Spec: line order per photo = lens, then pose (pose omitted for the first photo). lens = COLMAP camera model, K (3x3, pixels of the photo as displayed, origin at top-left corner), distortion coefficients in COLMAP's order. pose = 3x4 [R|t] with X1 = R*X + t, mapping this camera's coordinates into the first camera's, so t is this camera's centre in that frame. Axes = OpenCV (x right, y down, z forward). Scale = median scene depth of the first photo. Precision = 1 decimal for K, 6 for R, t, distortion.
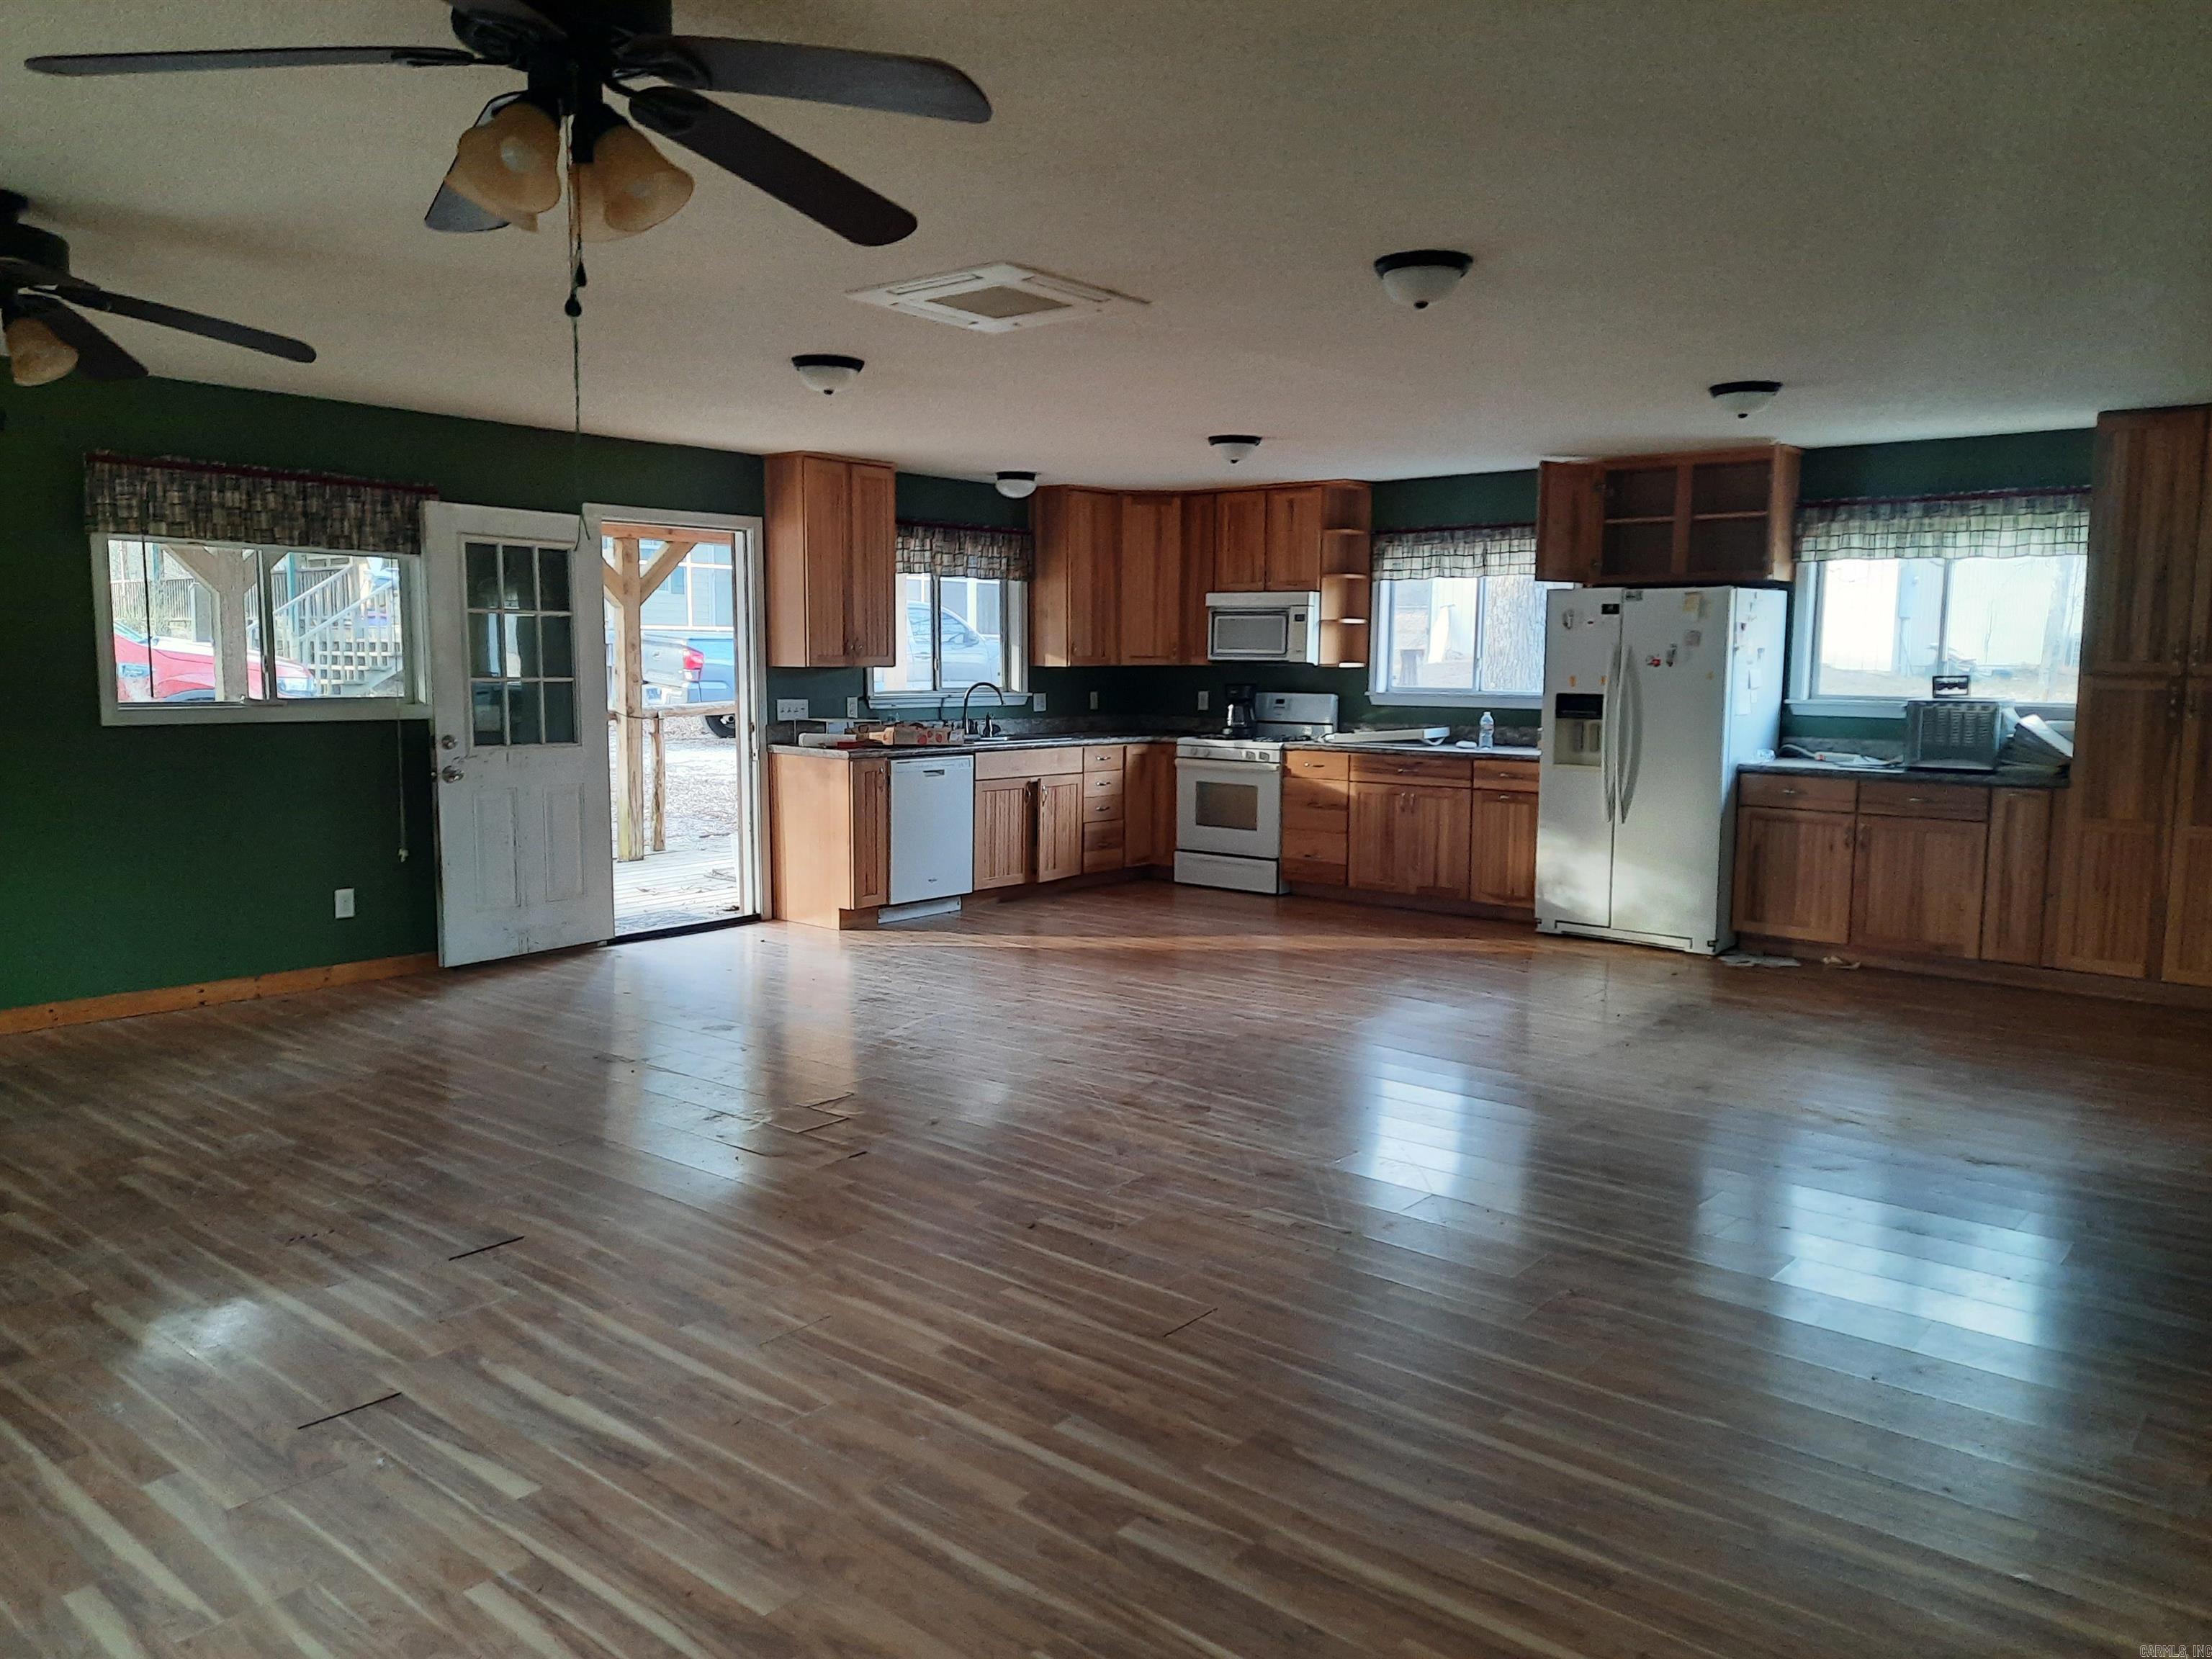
lens RADIAL K [[1593.4, 0, 1125.7], [0, 1593.4, 821.0], [0, 0, 1]] dist [0.041530, -0.010263]
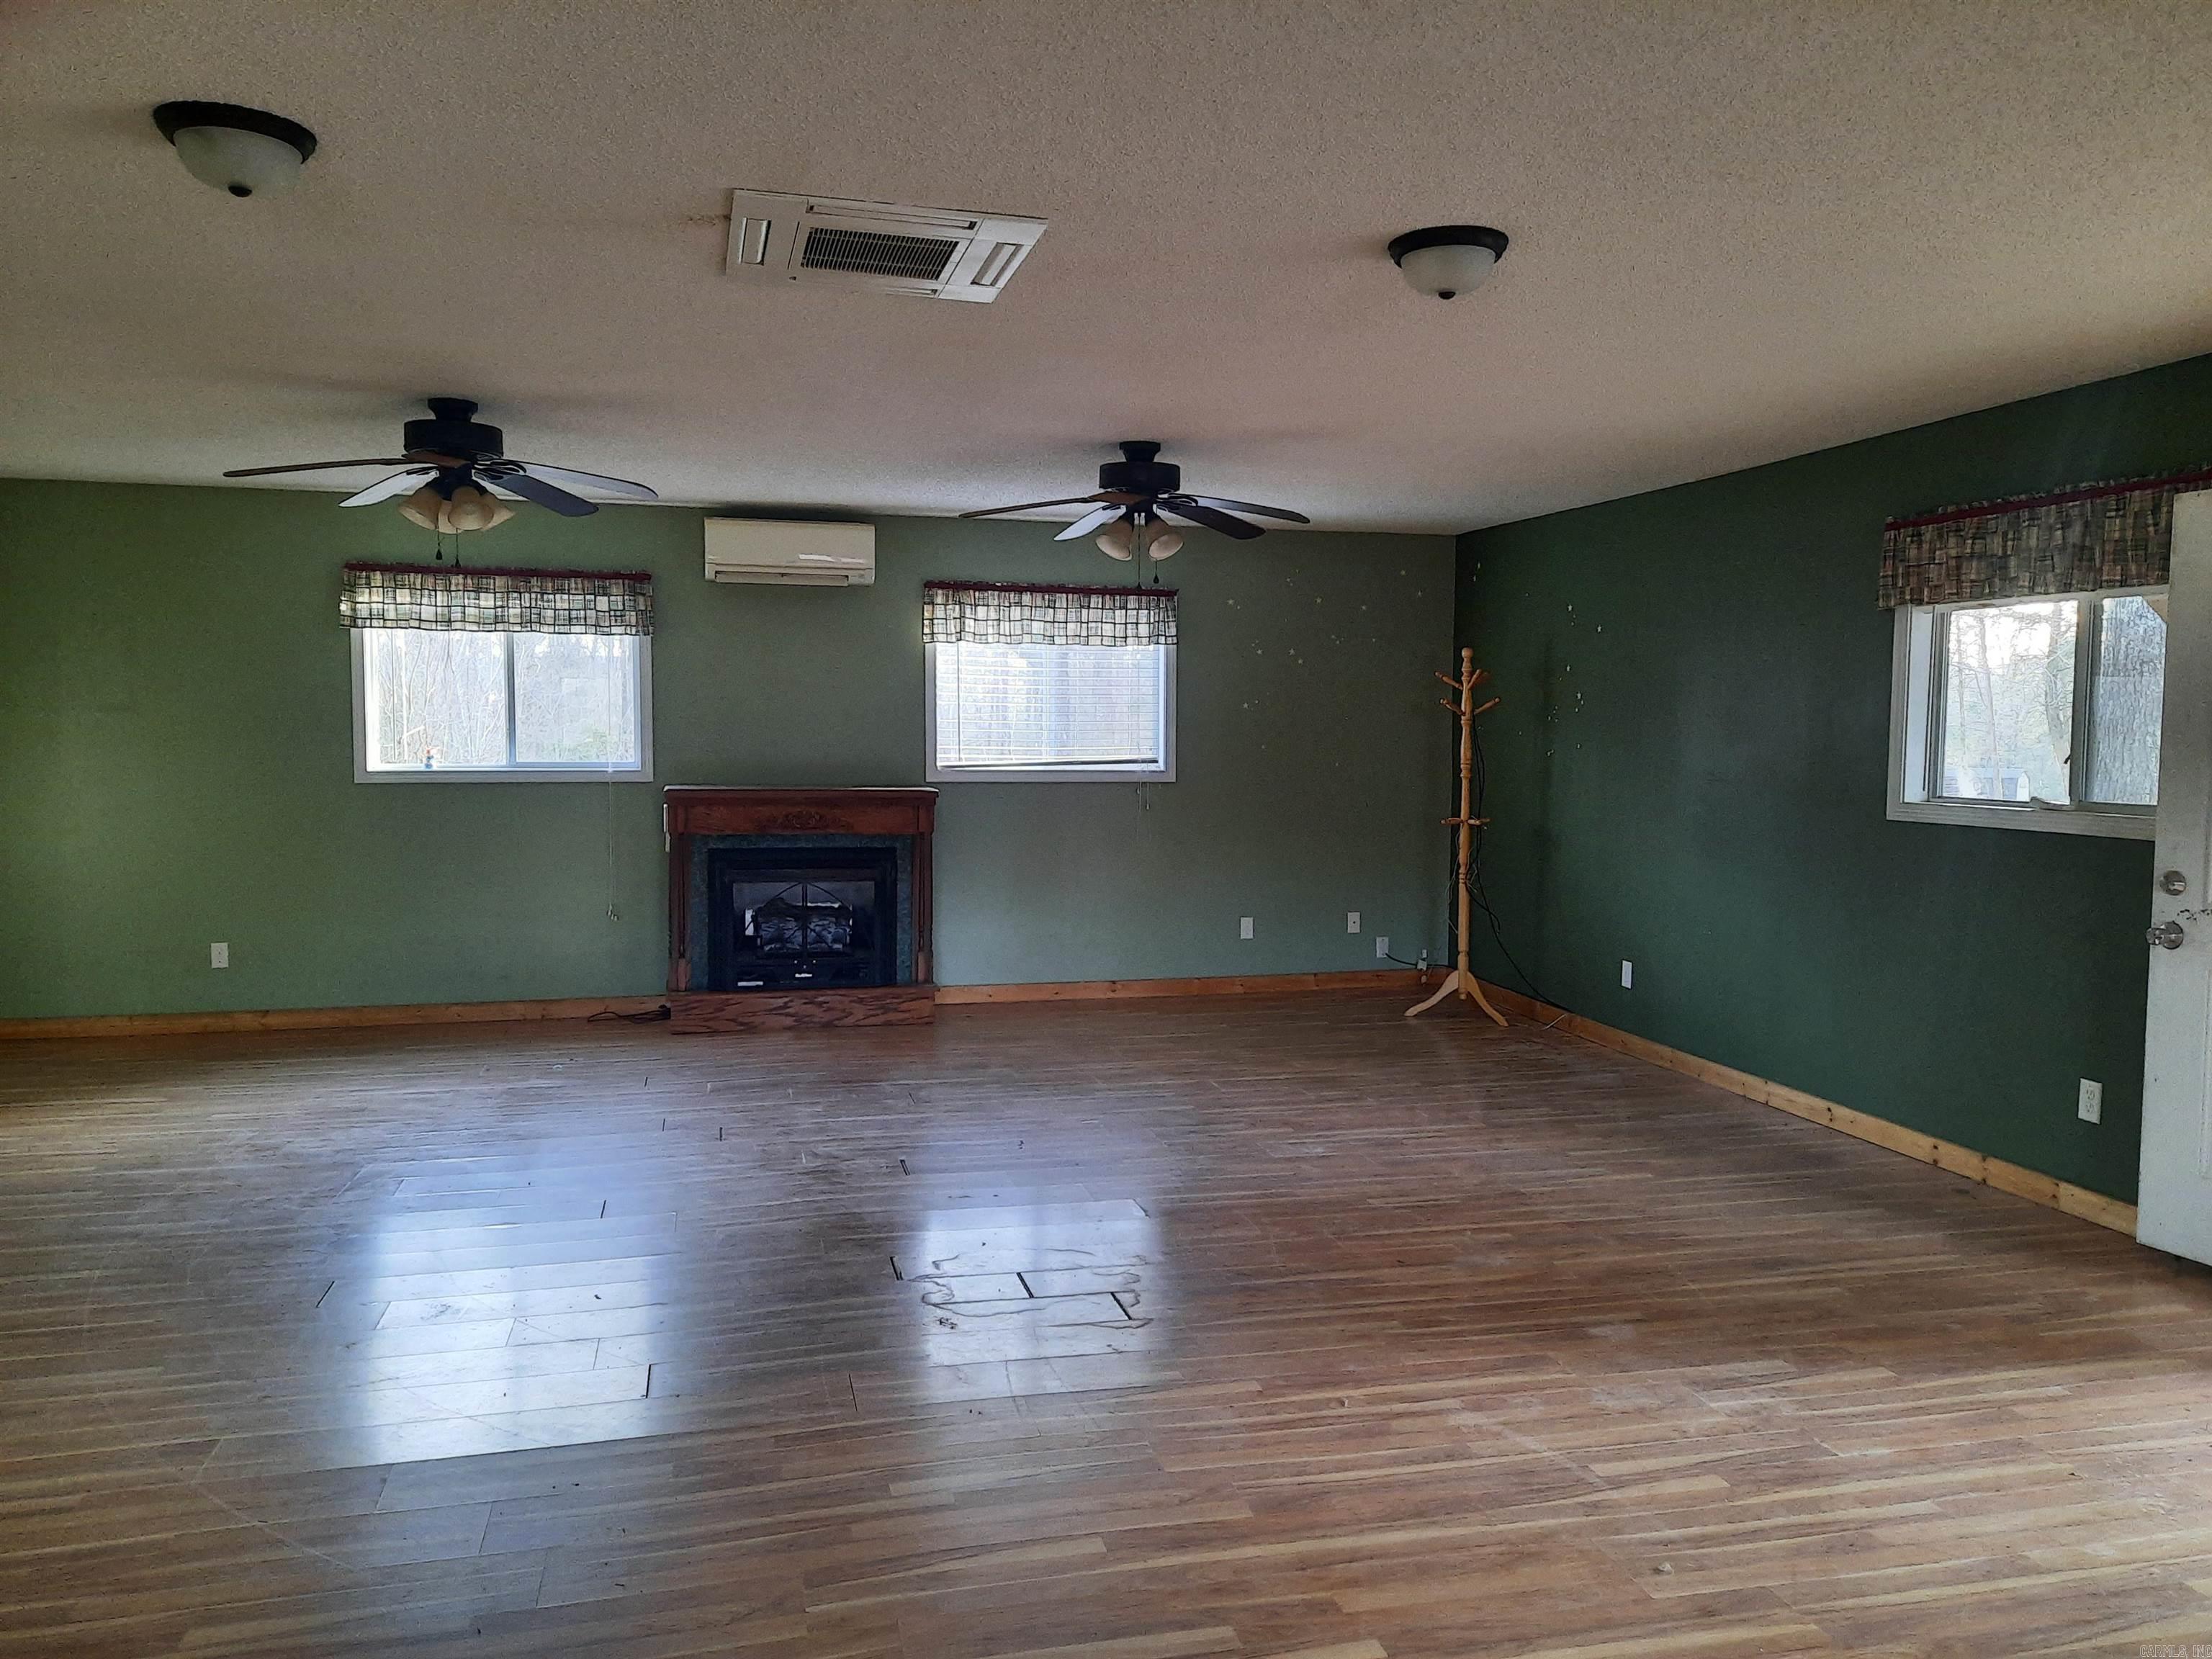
lens RADIAL K [[1593.4, 0, 1102.2], [0, 1593.4, 834.0], [0, 0, 1]] dist [0.041530, -0.010263]
pose [[-0.592018, 0.035329, -0.805150, 0.475379], [-0.098369, 0.988401, 0.115699, -0.150294], [0.799899, 0.147698, -0.581676, 1.562192]]
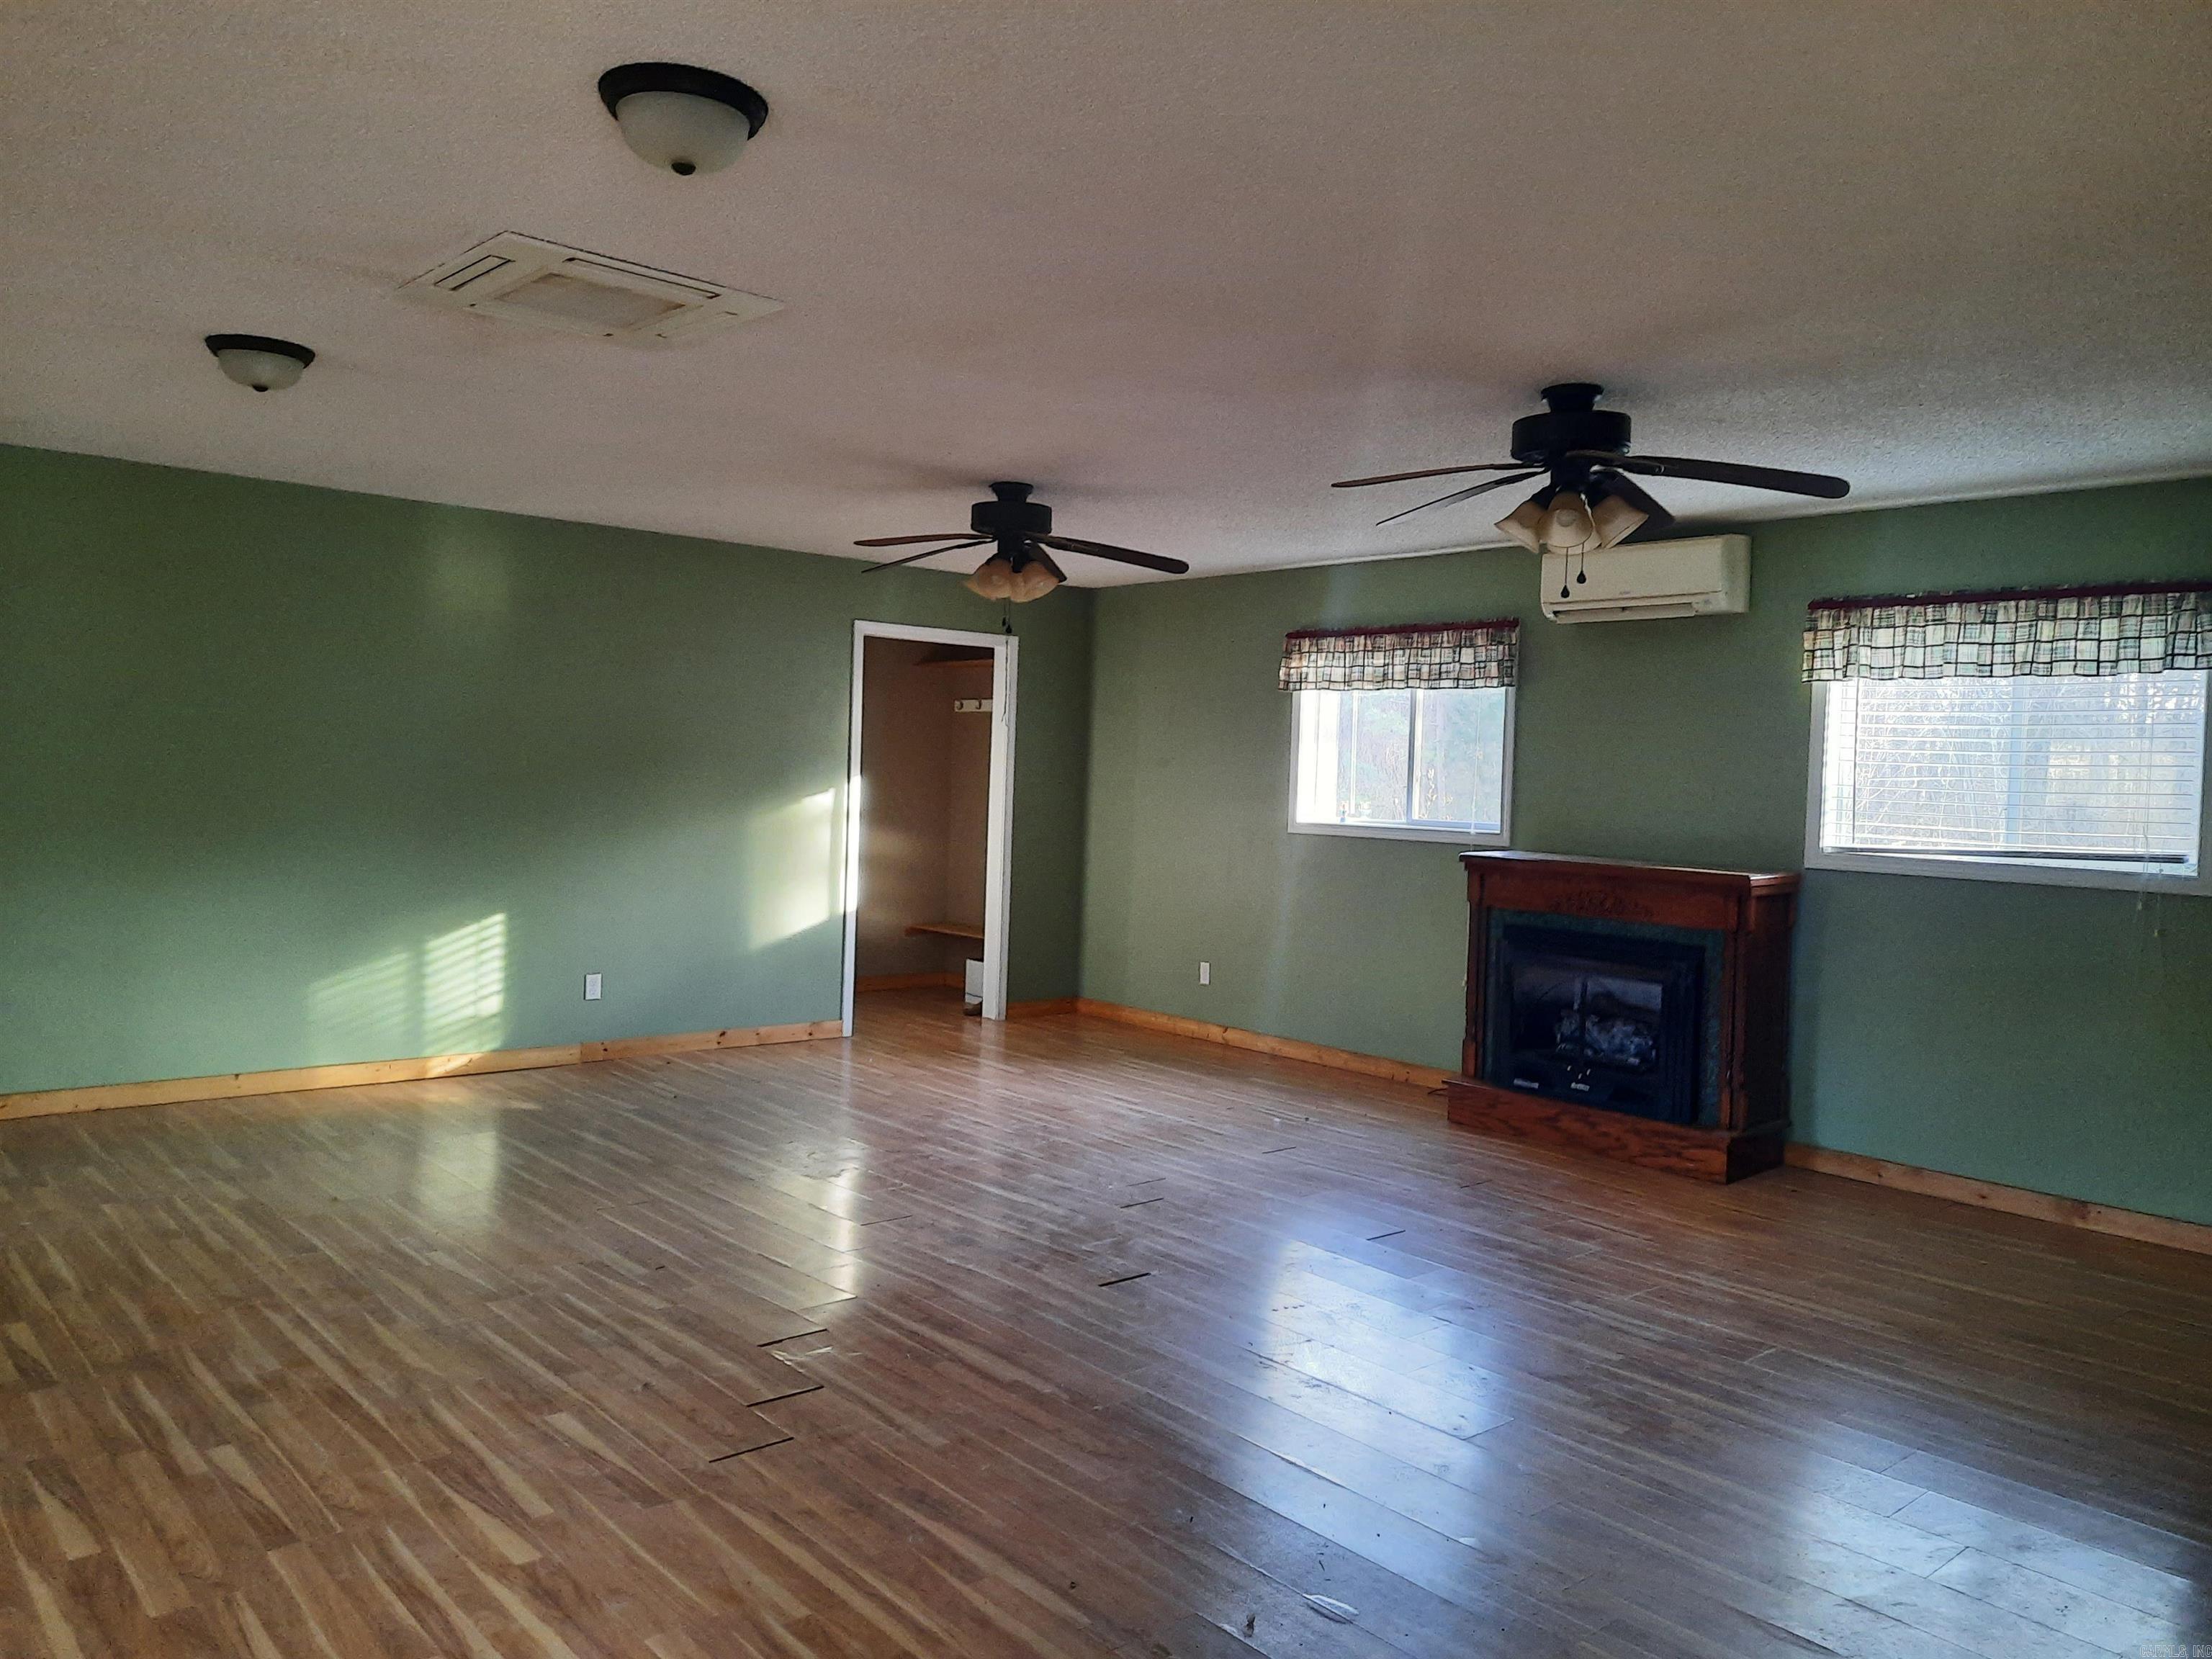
lens RADIAL K [[1593.4, 0, 1126.1], [0, 1593.4, 850.1], [0, 0, 1]] dist [0.041530, -0.010263]
pose [[-0.987577, -0.051959, 0.148298, -0.464874], [-0.028503, 0.987327, 0.156118, -0.189766], [-0.154530, 0.149952, -0.976542, 1.753225]]
